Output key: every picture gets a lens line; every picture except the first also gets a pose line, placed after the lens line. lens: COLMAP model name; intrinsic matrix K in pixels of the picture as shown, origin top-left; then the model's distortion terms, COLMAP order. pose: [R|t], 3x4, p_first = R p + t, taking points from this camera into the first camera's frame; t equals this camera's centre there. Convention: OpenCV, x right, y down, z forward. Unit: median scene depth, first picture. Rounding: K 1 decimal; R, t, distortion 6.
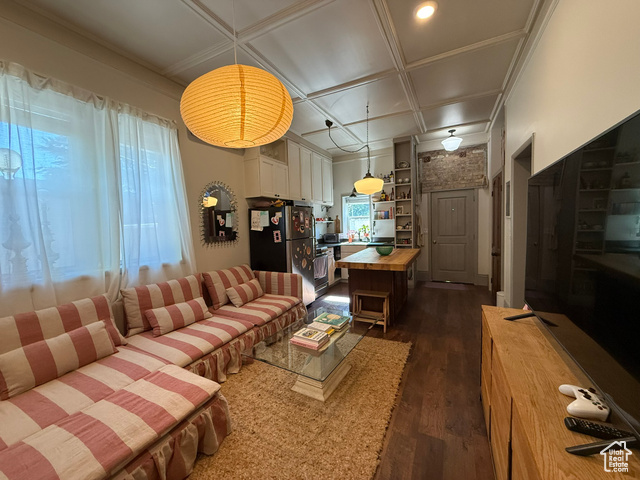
lens RADIAL K [[253.2, 0, 320.0], [0, 253.2, 240.0], [0, 0, 1]] dist [0.001513, 0.000208]
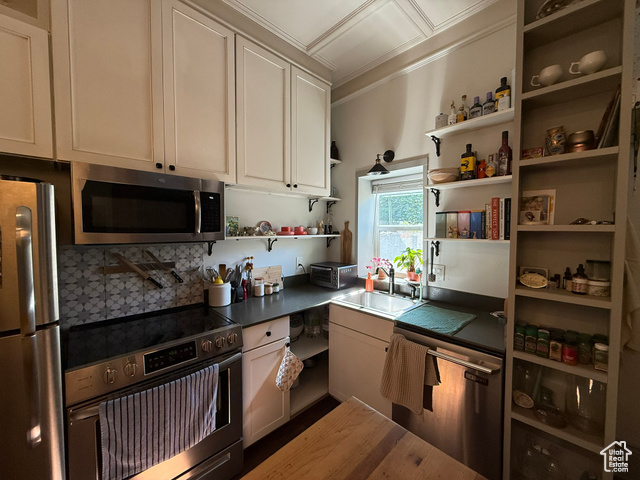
lens RADIAL K [[253.2, 0, 320.0], [0, 253.2, 240.0], [0, 0, 1]] dist [0.001513, 0.000208]
pose [[0.944867, 0.050912, -0.323473, 0.180983], [-0.055907, 0.998417, -0.006162, -0.066802], [0.322647, 0.023906, 0.946217, 0.641662]]
